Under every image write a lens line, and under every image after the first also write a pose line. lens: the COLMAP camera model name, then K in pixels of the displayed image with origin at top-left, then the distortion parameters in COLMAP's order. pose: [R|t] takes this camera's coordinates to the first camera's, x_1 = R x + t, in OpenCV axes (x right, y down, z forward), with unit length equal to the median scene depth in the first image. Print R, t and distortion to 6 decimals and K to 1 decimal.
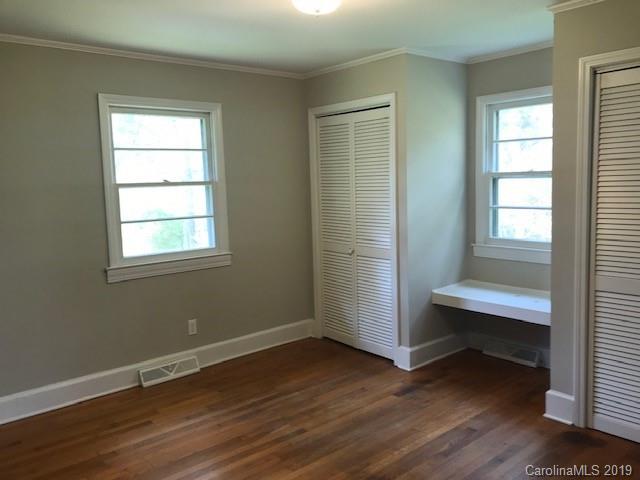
lens RADIAL K [[596.9, 0, 320.0], [0, 596.9, 240.0], [0, 0, 1]] dist [0.053591, -0.002188]
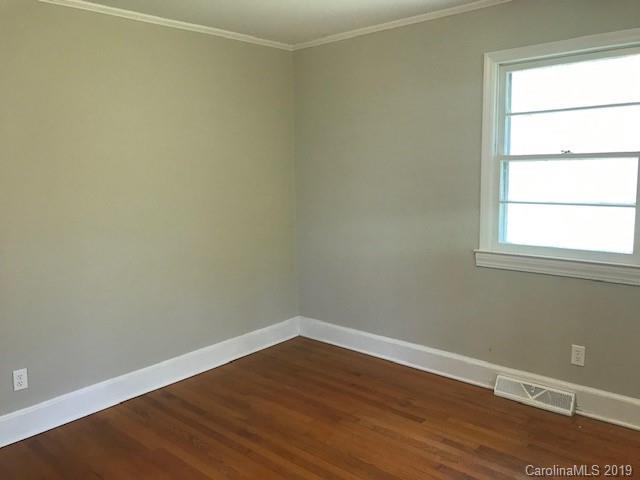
lens RADIAL K [[528.6, 0, 320.0], [0, 528.6, 240.0], [0, 0, 1]] dist [0.009890, 0.005691]
pose [[0.082024, 0.173590, -0.981396, 0.384260], [-0.081652, 0.982574, 0.166974, -0.076875], [0.993280, 0.066437, 0.094769, 0.644713]]
